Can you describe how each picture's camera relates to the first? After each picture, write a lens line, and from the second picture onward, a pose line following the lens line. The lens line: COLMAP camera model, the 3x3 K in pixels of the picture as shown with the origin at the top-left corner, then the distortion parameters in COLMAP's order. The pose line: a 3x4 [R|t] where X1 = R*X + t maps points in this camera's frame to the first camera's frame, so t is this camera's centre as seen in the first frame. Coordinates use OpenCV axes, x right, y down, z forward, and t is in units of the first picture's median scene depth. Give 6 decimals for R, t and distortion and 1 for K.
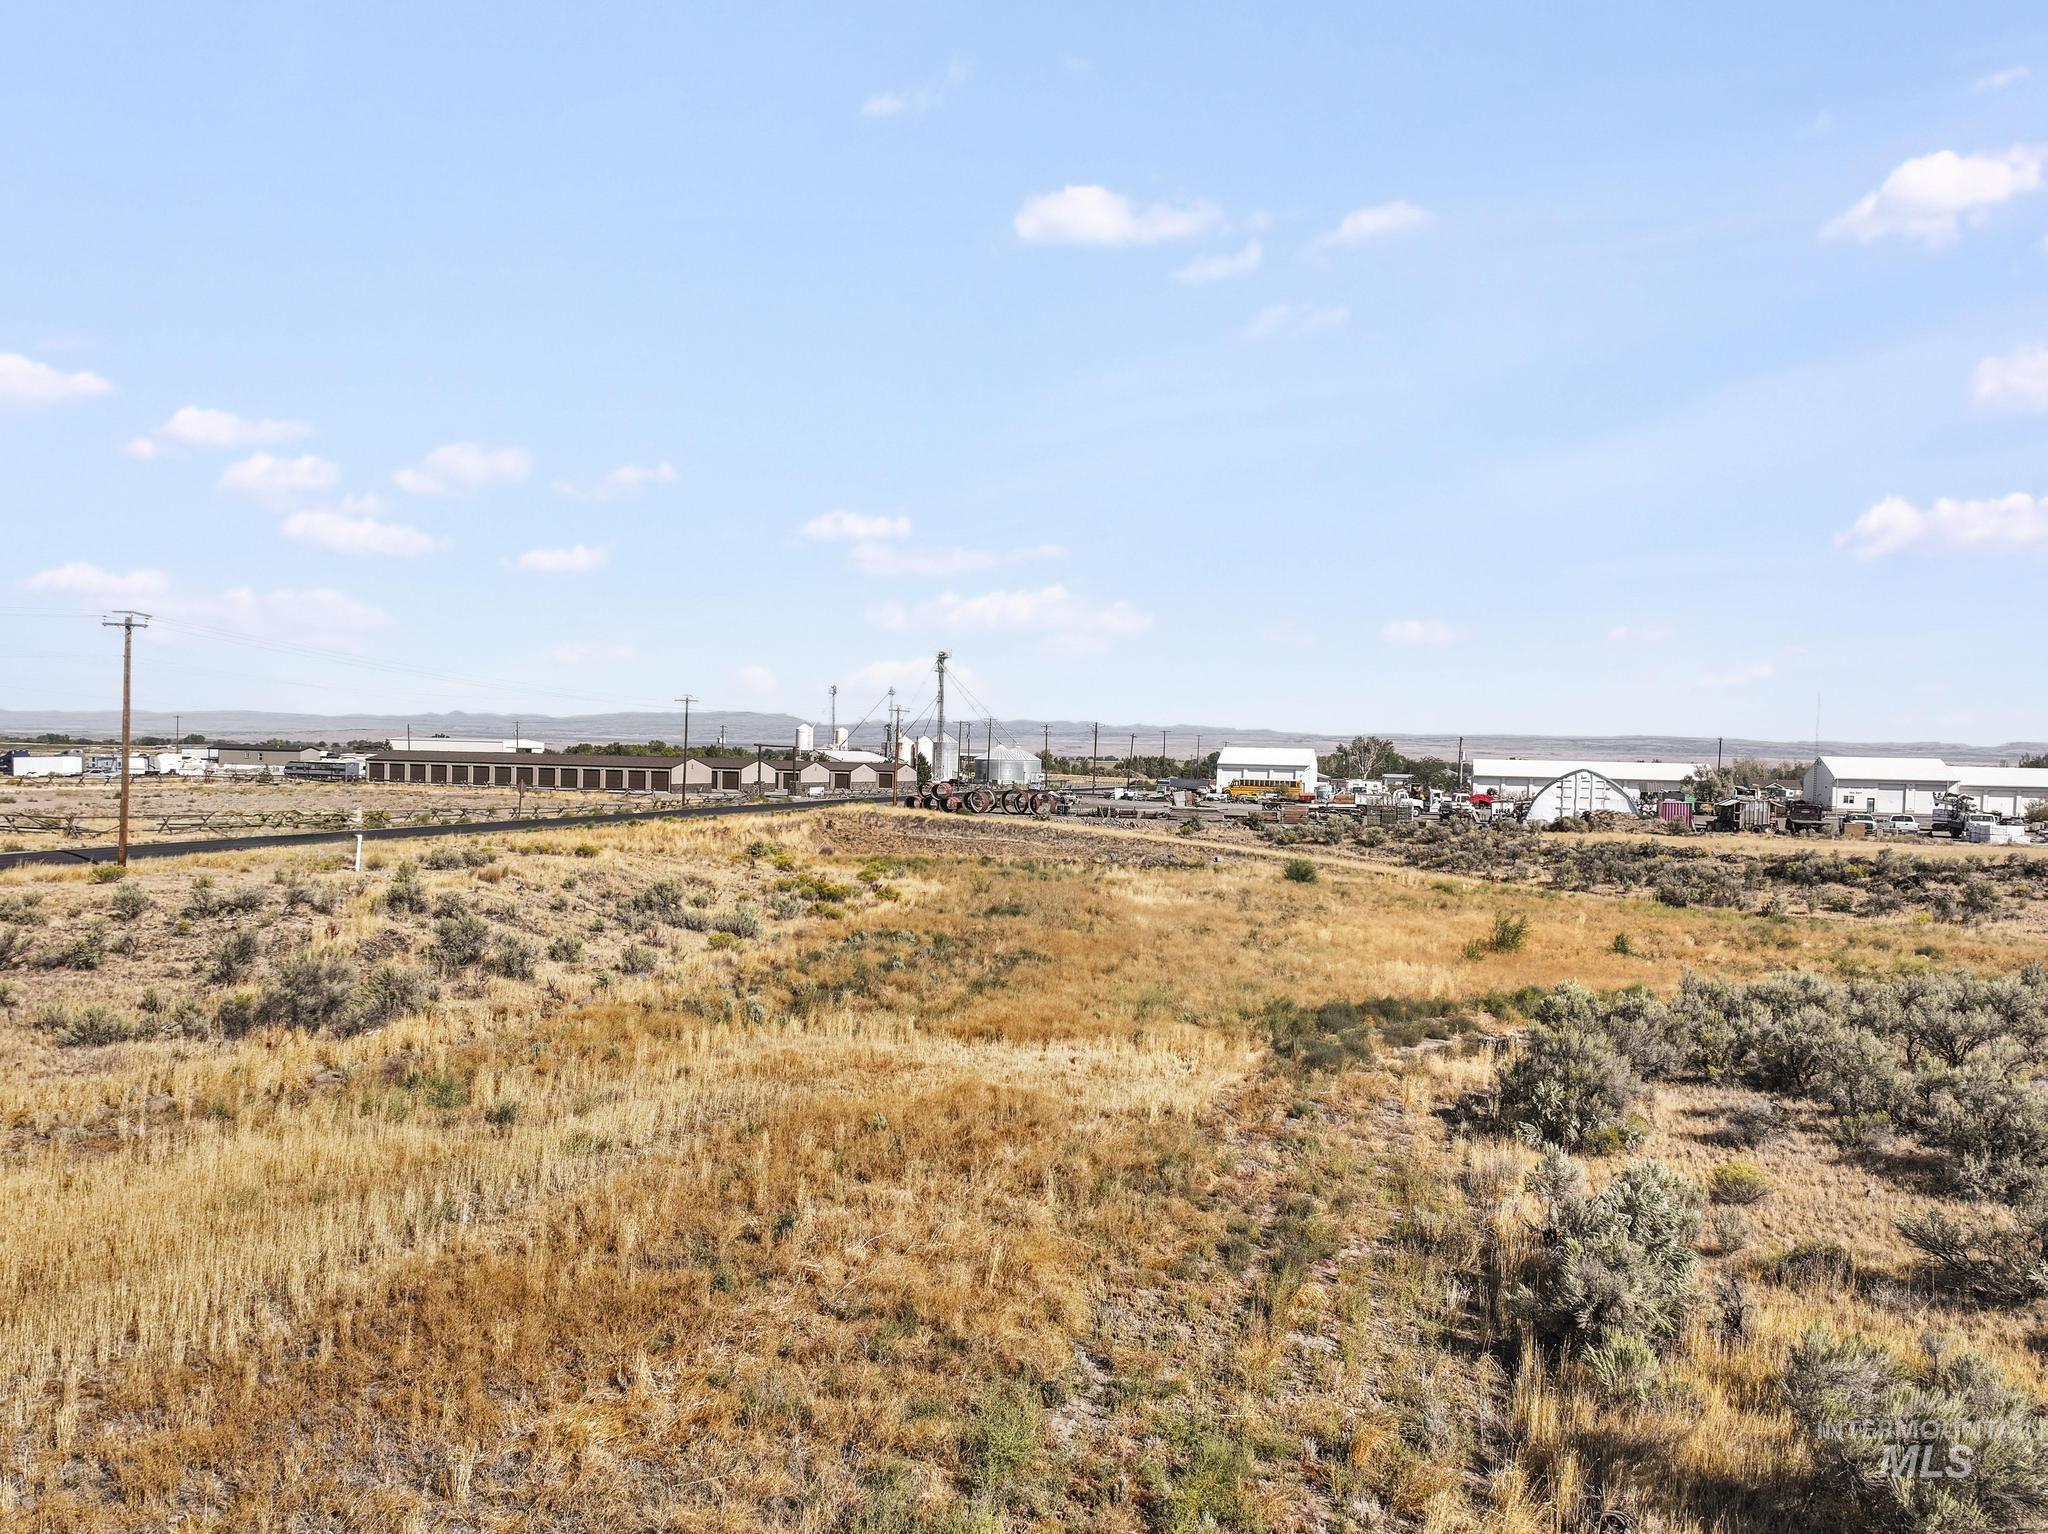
lens RADIAL K [[1468.1, 0, 1032.3], [0, 1468.1, 780.7], [0, 0, 1]] dist [0.003984, 0.004888]
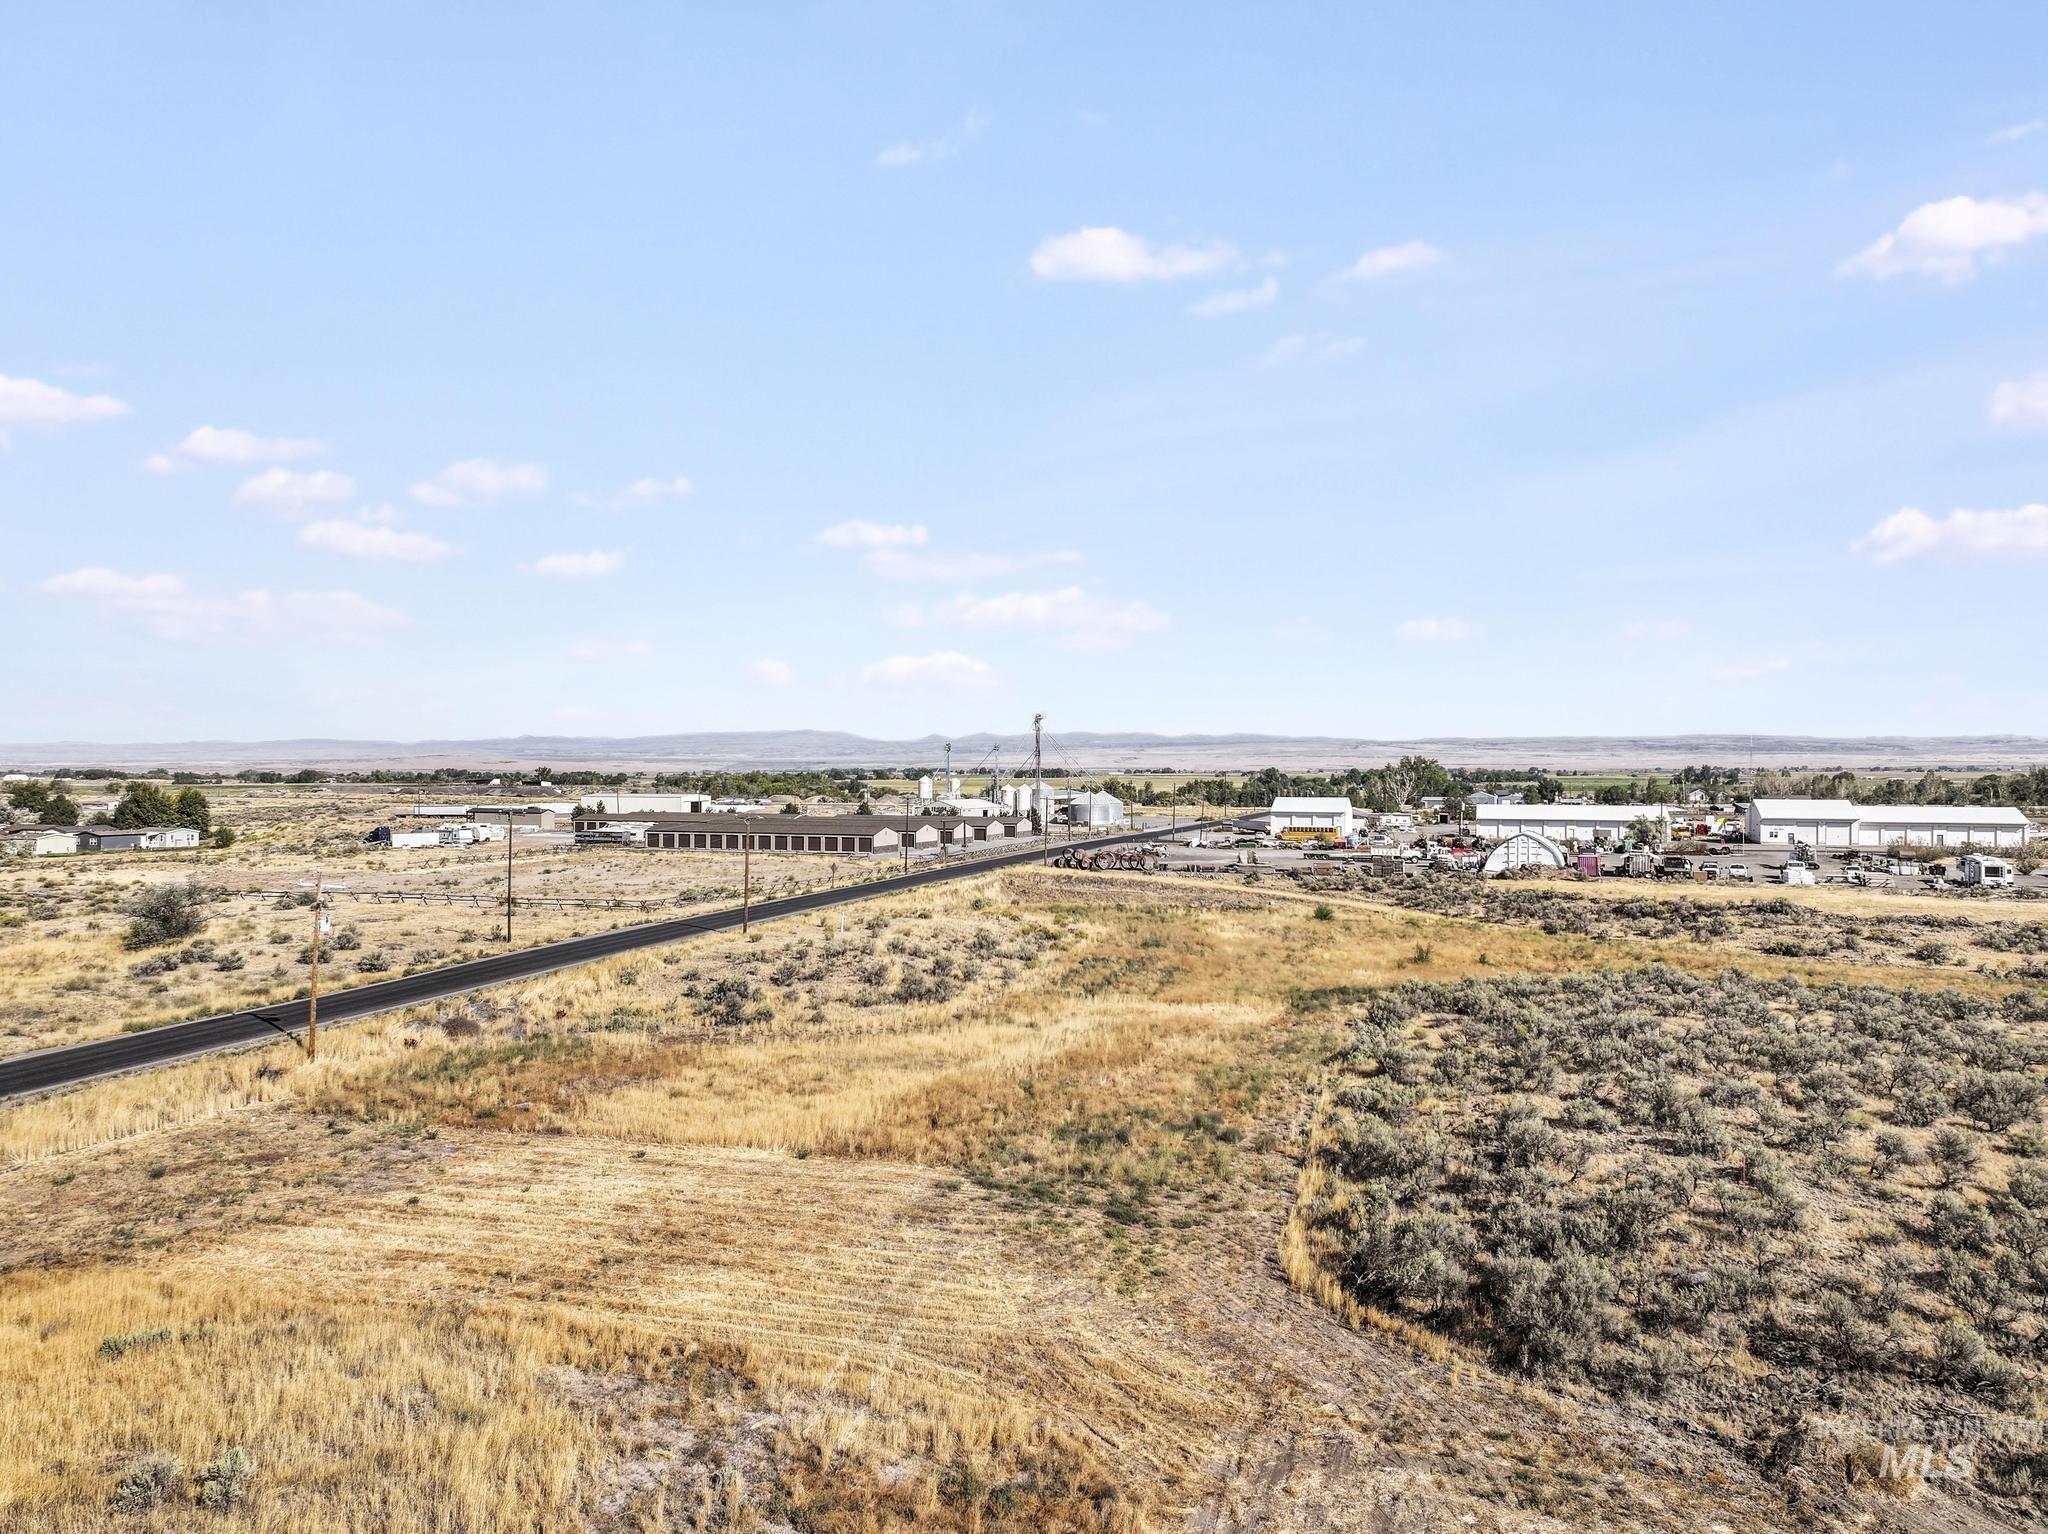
lens RADIAL K [[1459.1, 0, 1037.4], [0, 1459.1, 826.3], [0, 0, 1]] dist [0.004666, 0.003051]
pose [[0.999233, -0.017051, -0.035240, -0.057667], [0.017876, 0.999570, 0.023229, -0.062061], [0.034828, -0.023841, 0.999109, -0.490958]]
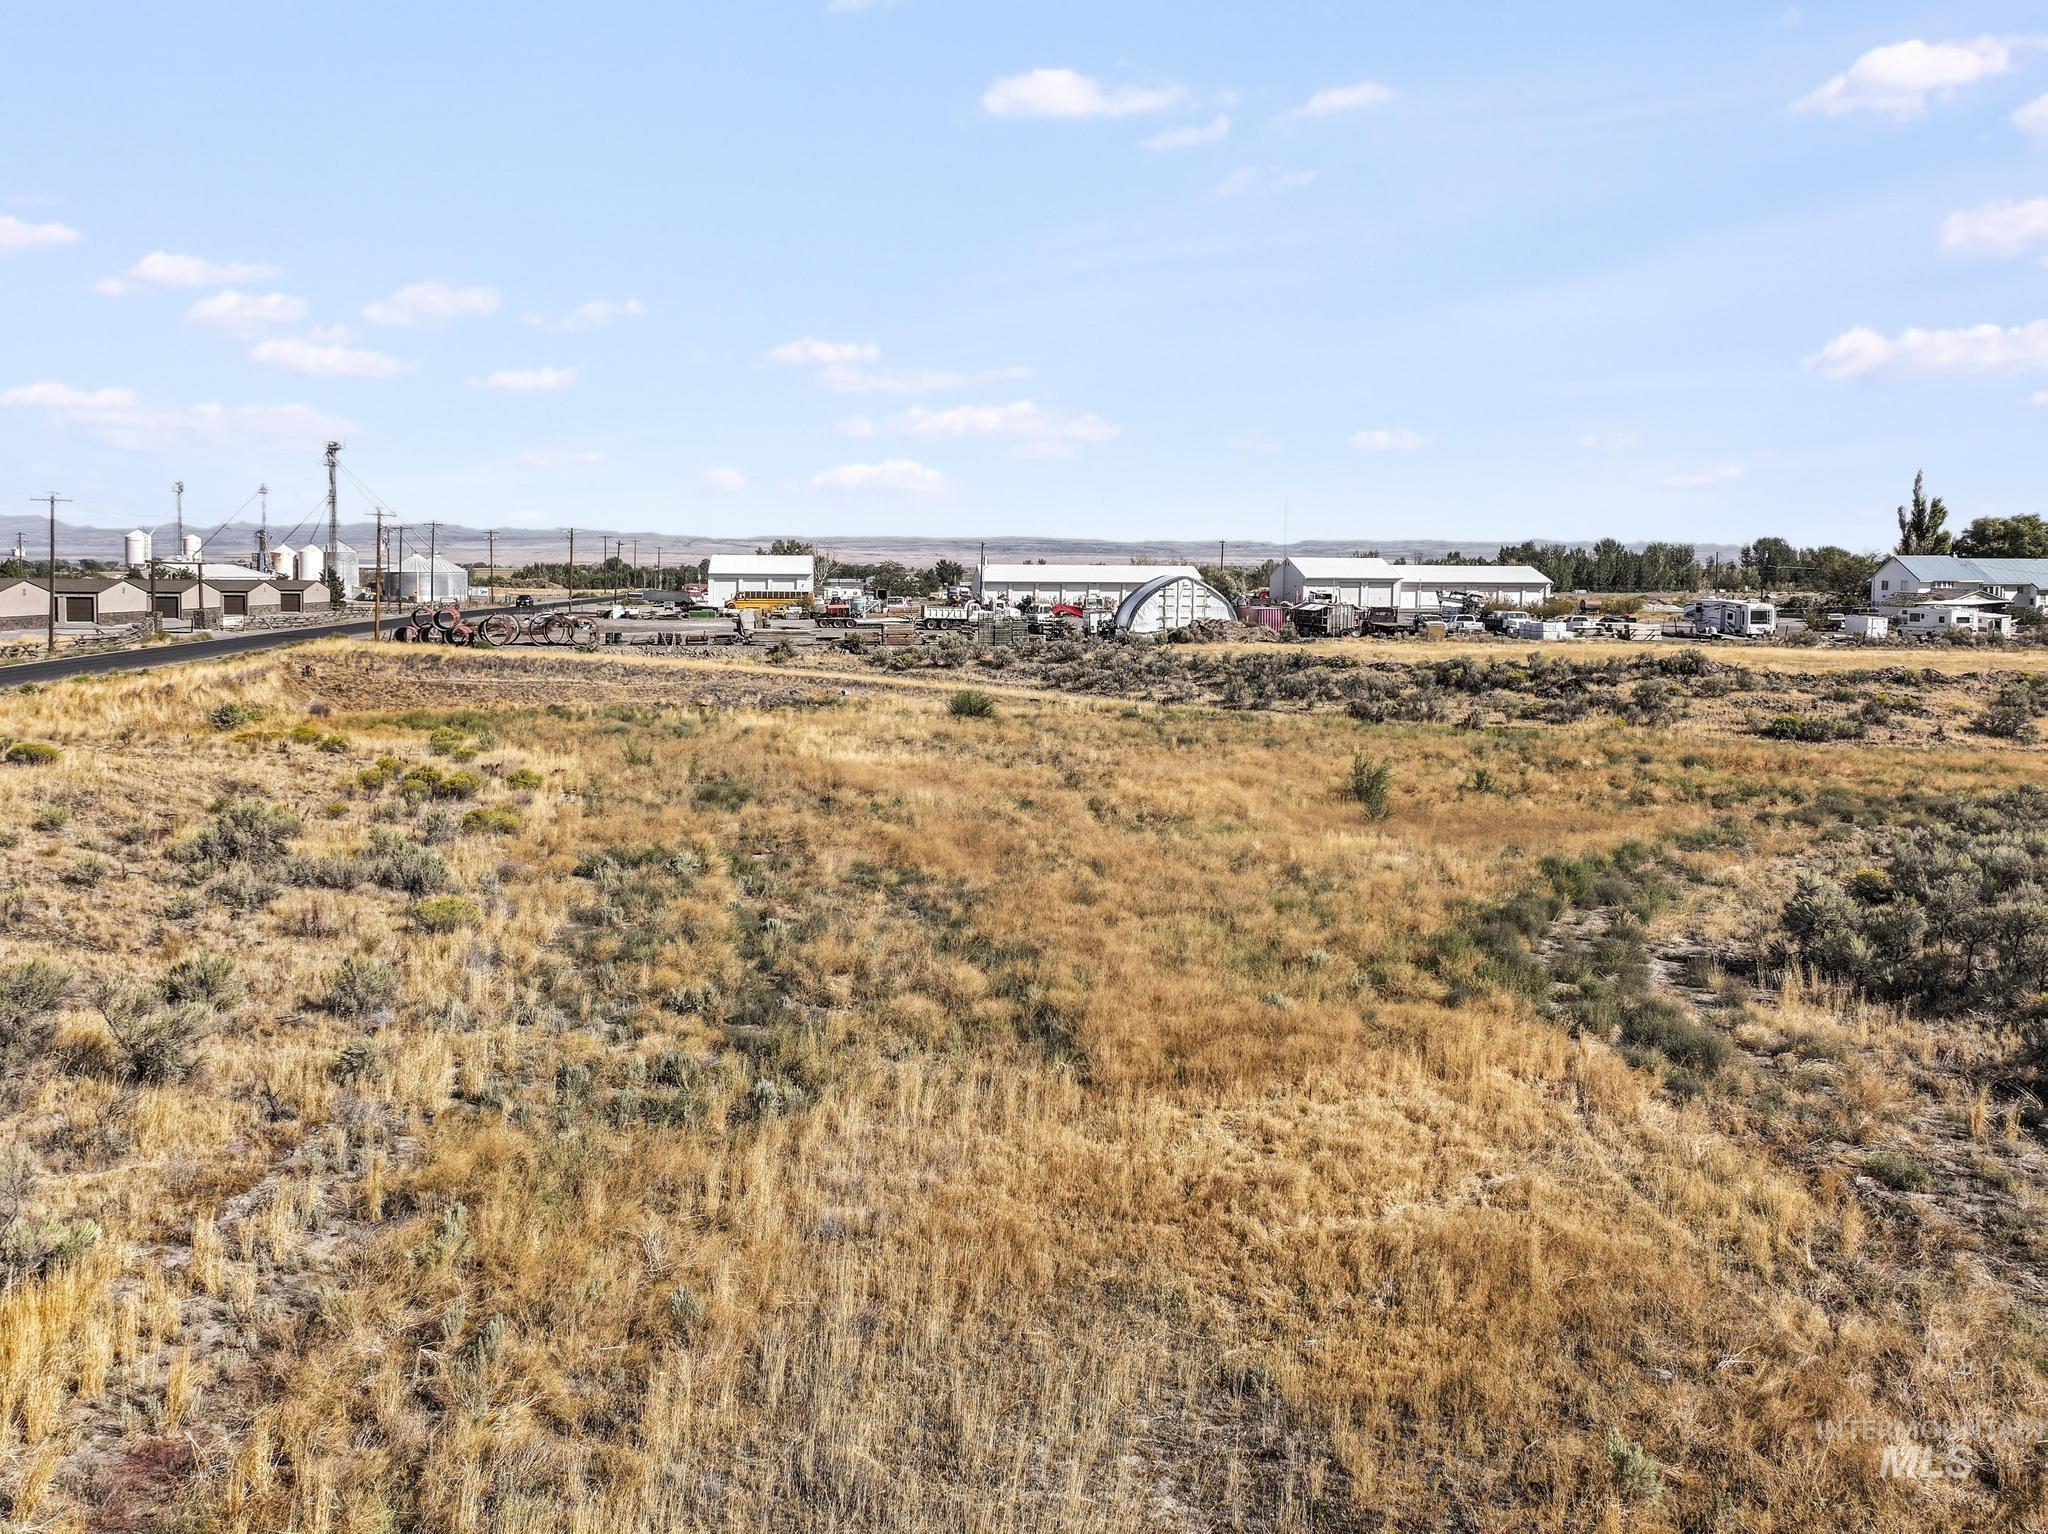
lens RADIAL K [[1490.4, 0, 1108.8], [0, 1490.4, 607.4], [0, 0, 1]] dist [-0.000637, -0.004698]
pose [[0.897994, -0.026984, 0.439179, -0.104636], [0.020065, 0.999591, 0.020390, -0.008996], [-0.439549, -0.009498, 0.898168, 0.159282]]
